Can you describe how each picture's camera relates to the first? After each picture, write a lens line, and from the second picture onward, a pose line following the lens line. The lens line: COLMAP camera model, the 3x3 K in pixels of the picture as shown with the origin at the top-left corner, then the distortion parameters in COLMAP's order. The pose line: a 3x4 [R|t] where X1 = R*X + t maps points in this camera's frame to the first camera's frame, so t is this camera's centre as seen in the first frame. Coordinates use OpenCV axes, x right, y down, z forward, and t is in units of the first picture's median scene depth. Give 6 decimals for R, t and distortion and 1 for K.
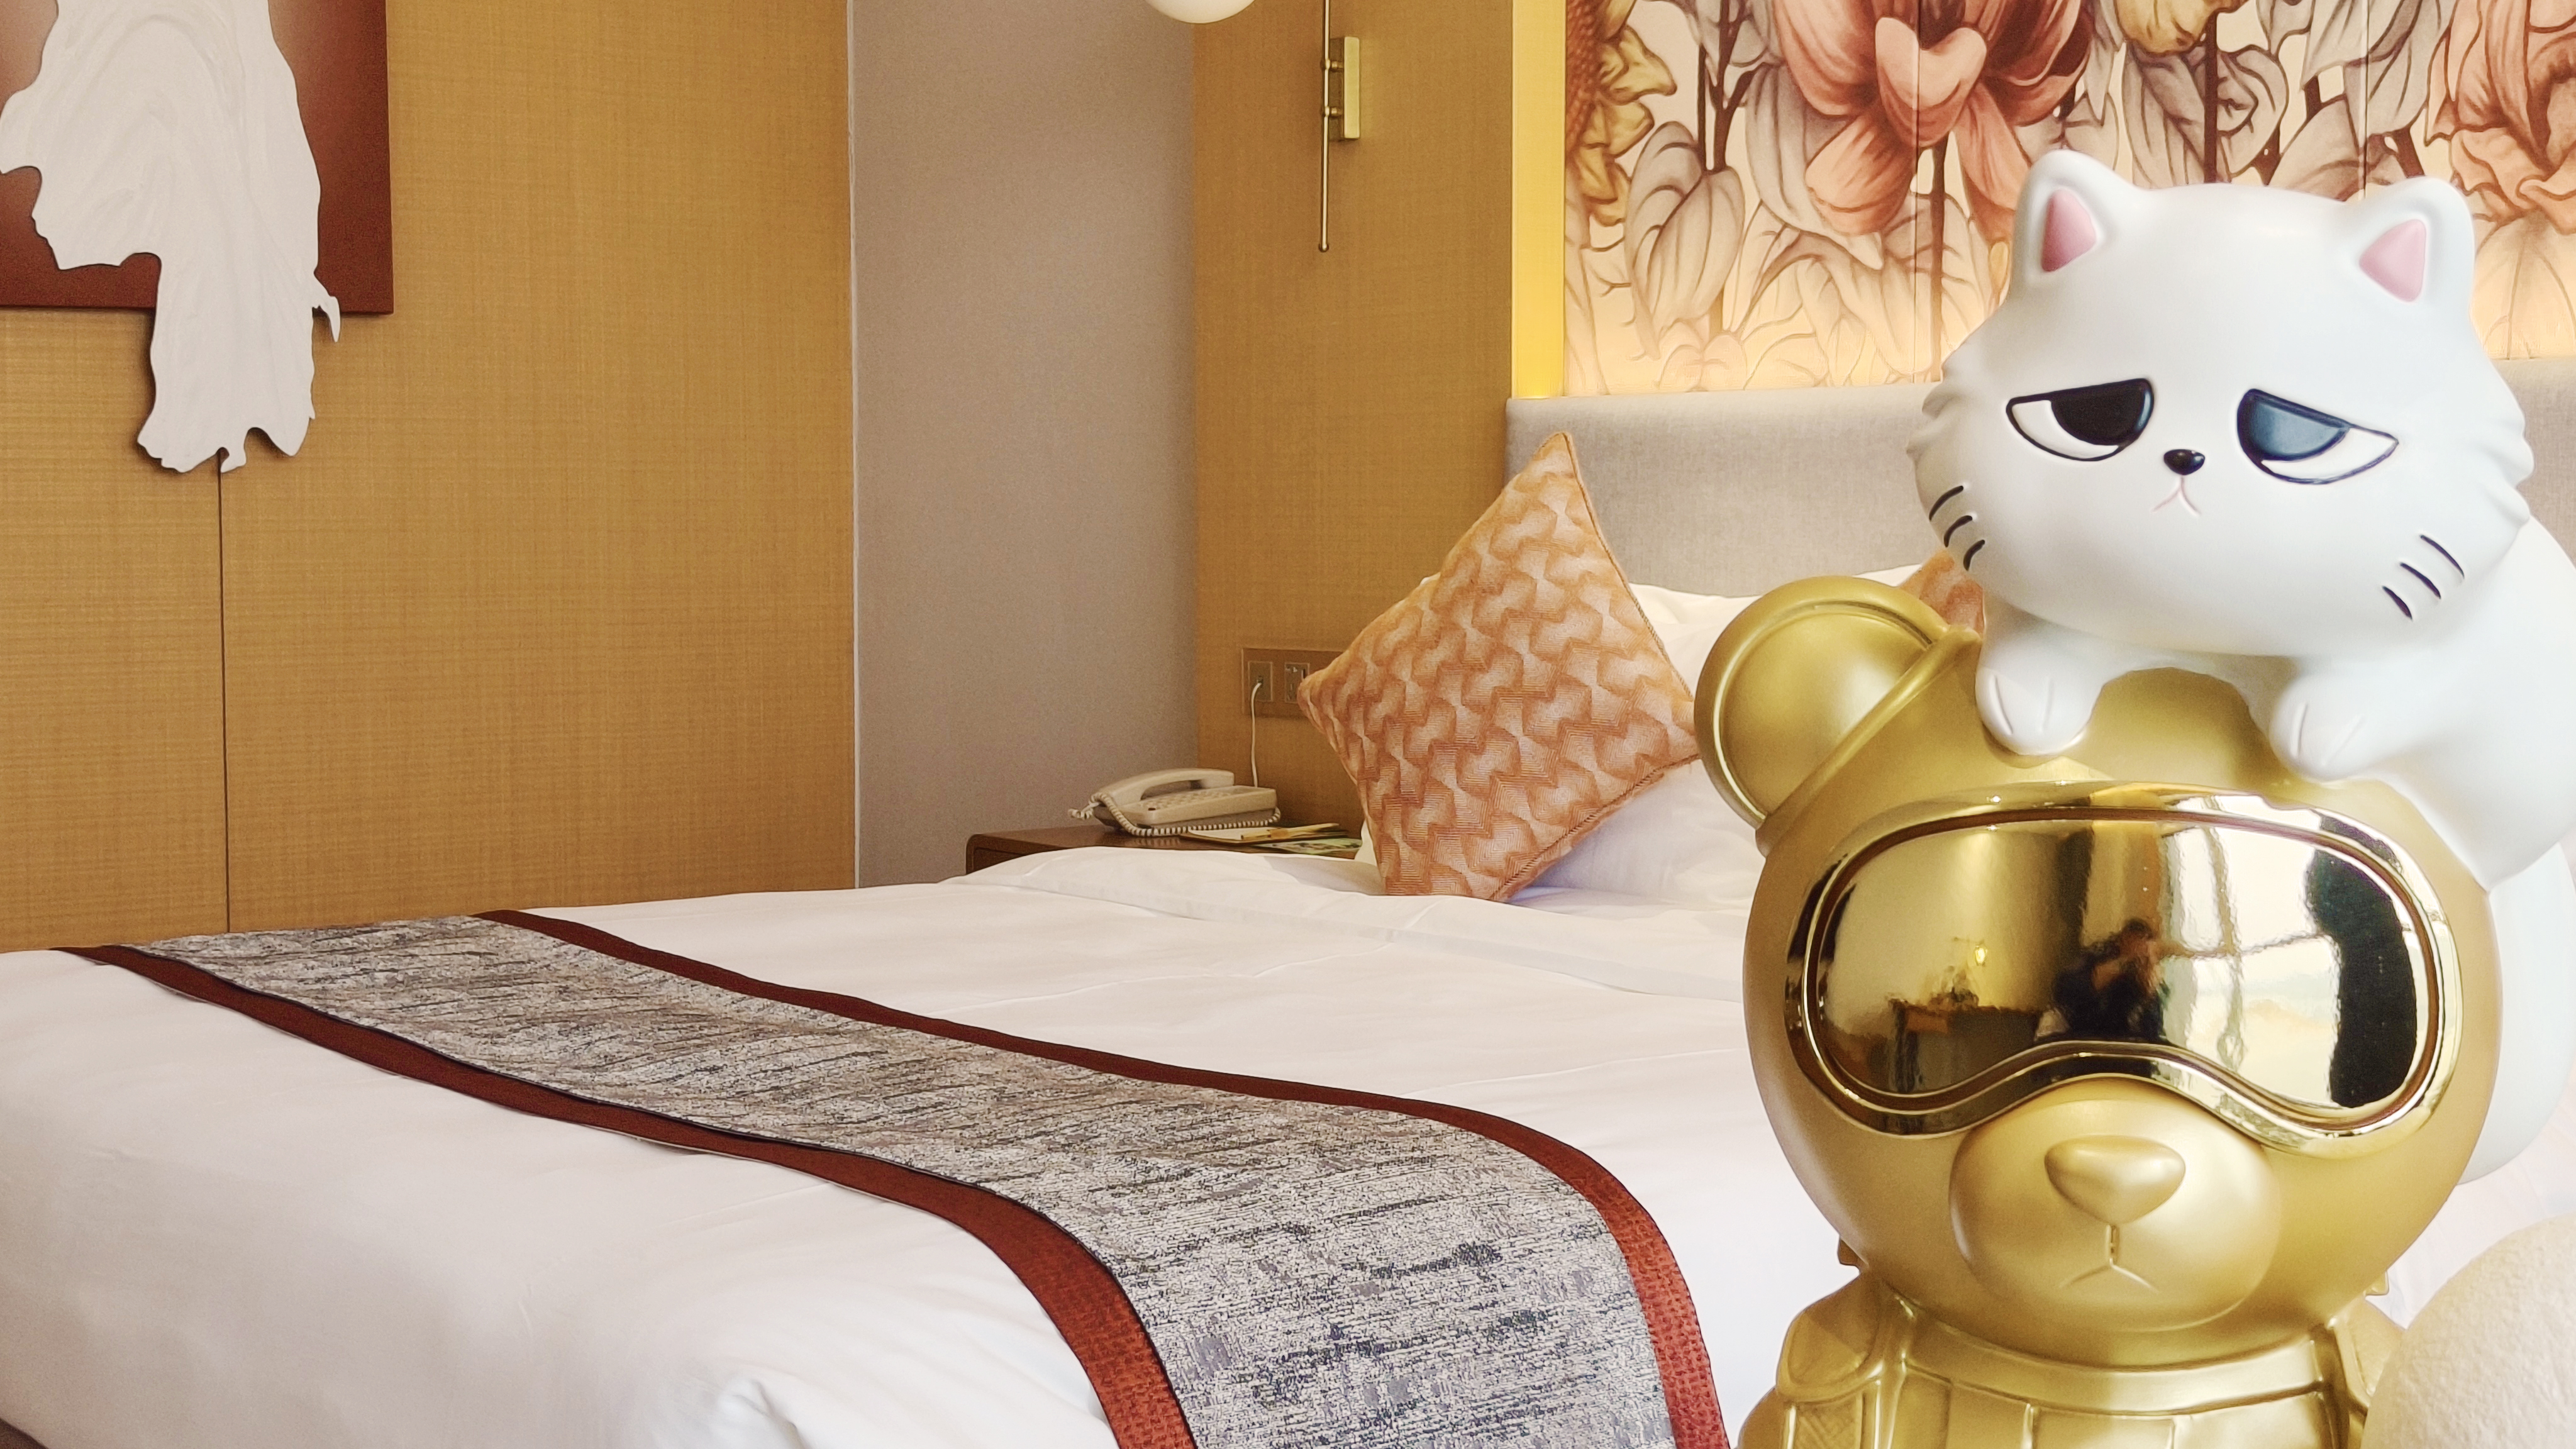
lens RADIAL K [[3569.1, 0, 1288.6], [0, 3569.1, 727.1], [0, 0, 1]] dist [0.047718, 0.000000]
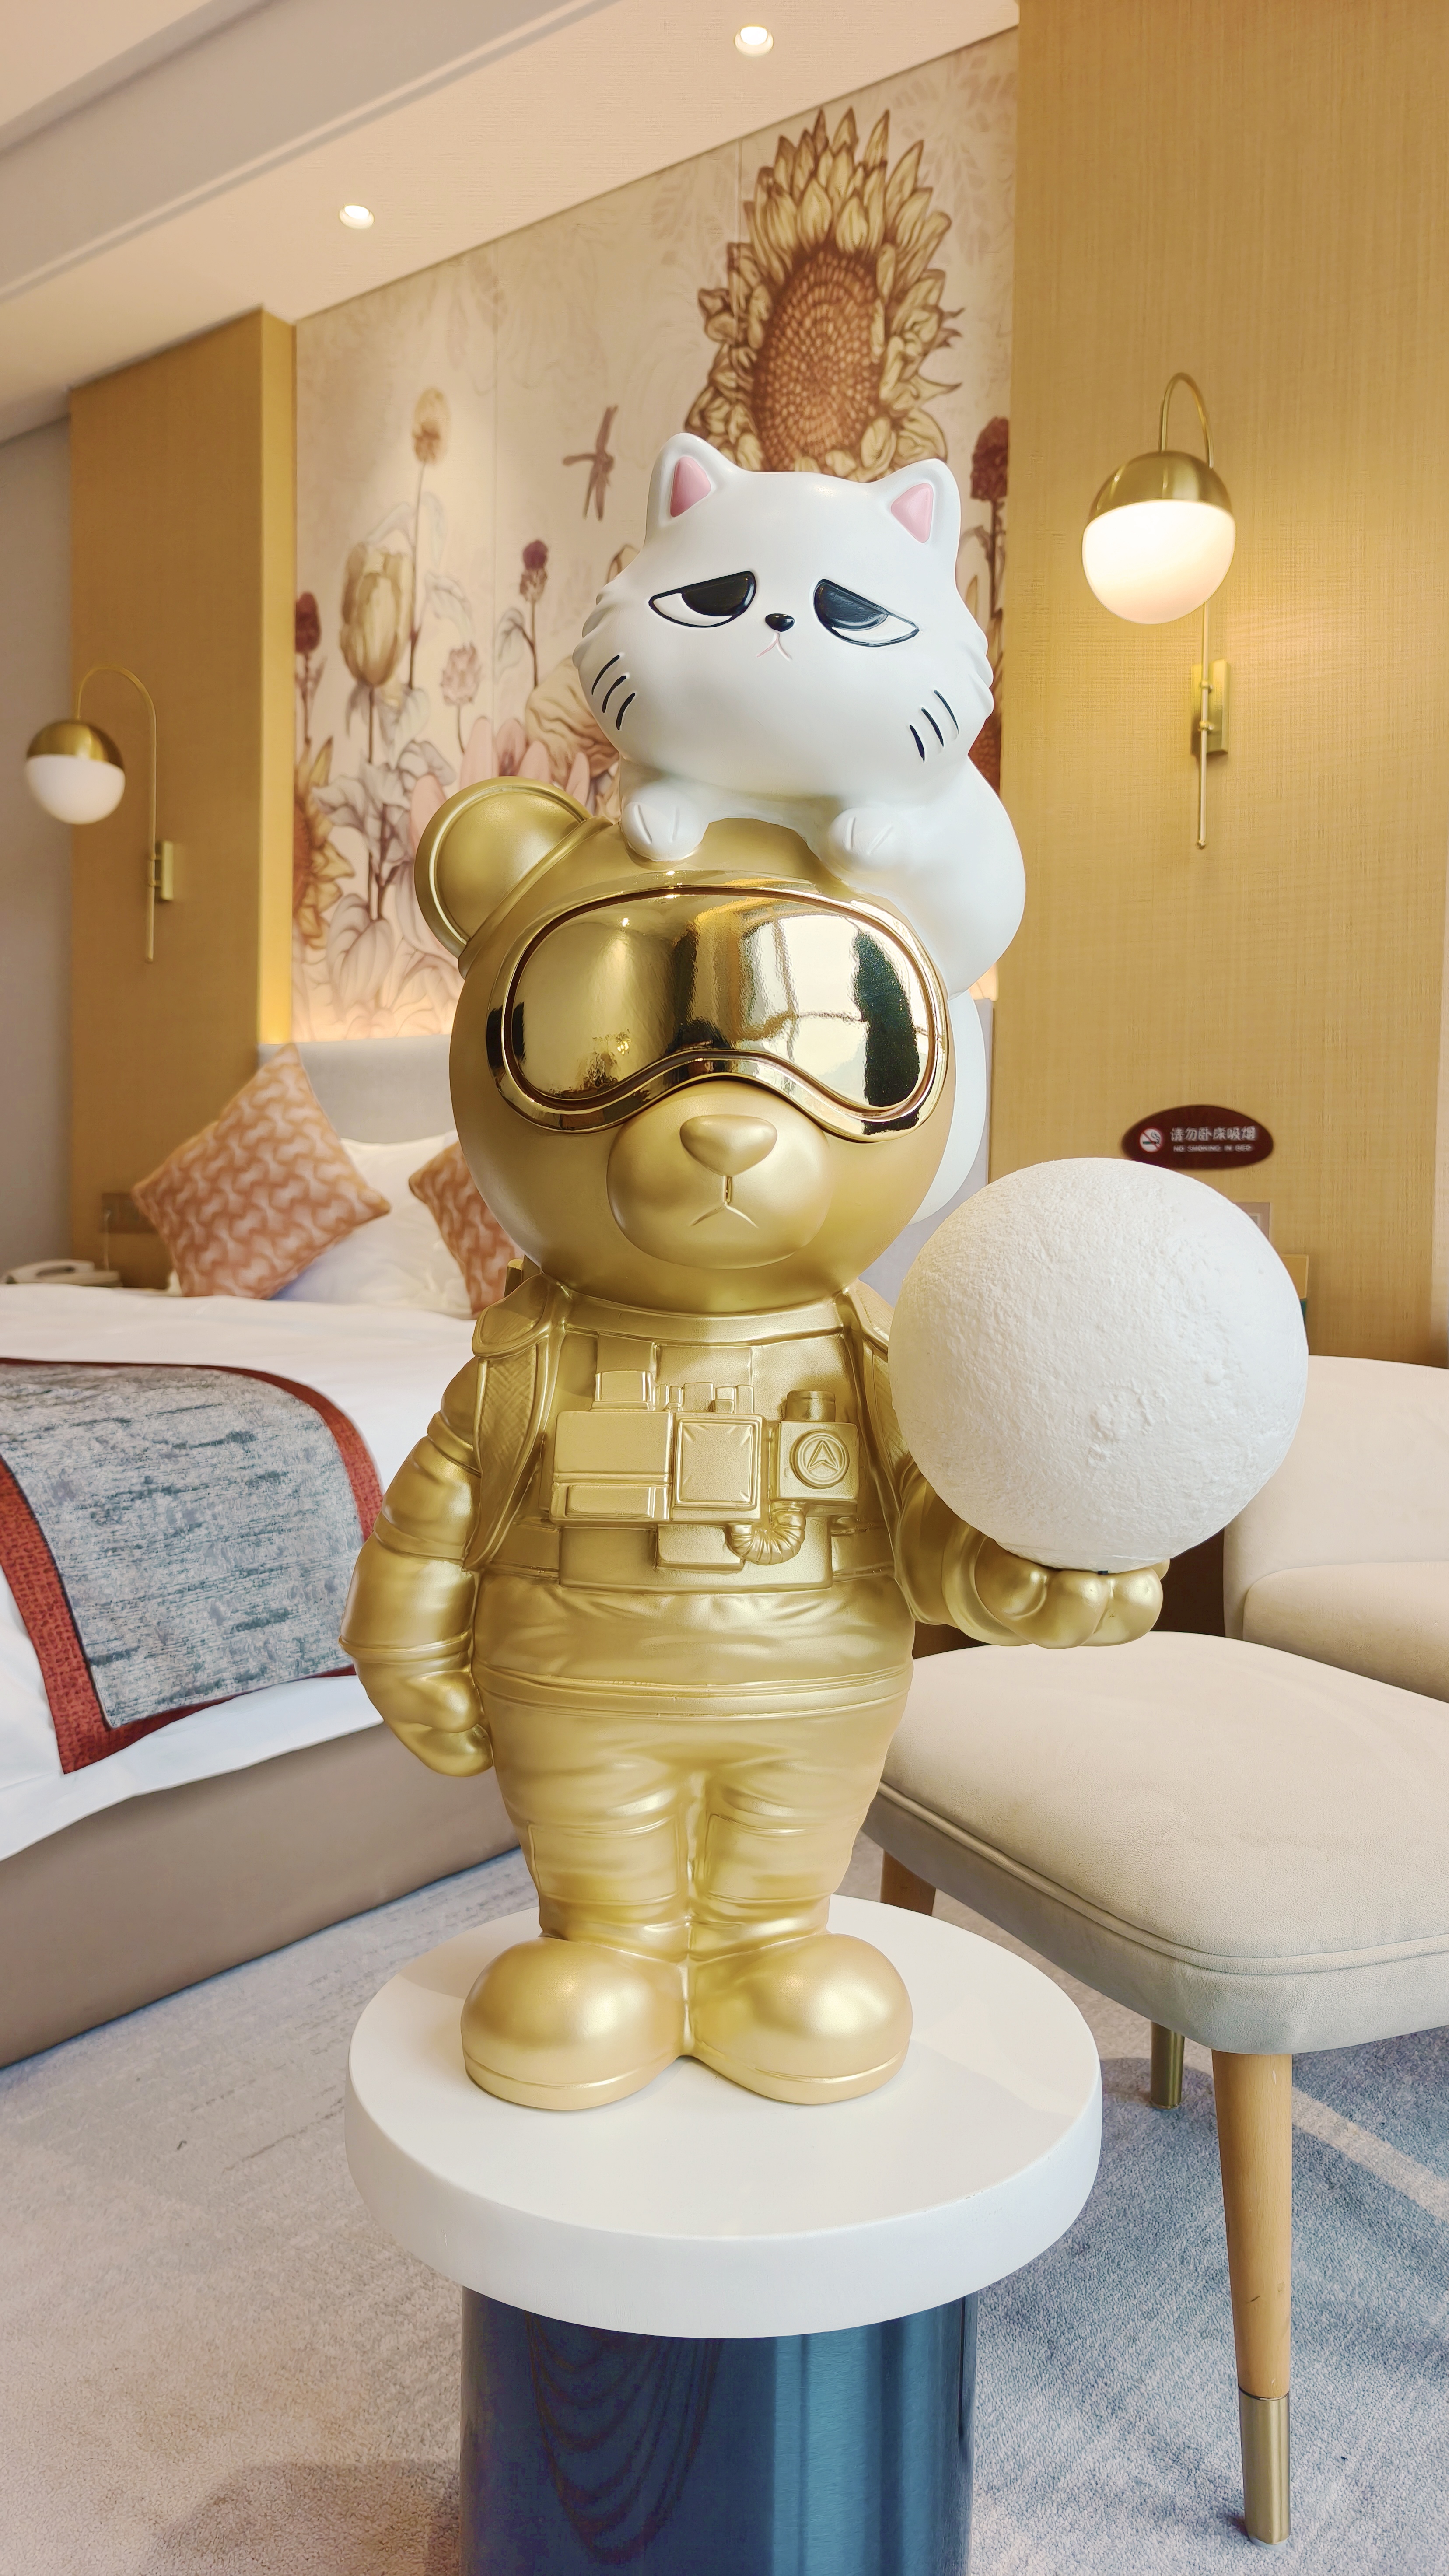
lens RADIAL K [[1771.6, 0, 715.5], [0, 1771.6, 1284.1], [0, 0, 1]] dist [0.036635, -0.004314]
pose [[0.950313, 0.007919, 0.311196, 0.006494], [0.000575, 0.999630, -0.027191, 0.105371], [-0.311296, 0.026019, 0.949957, 0.184969]]
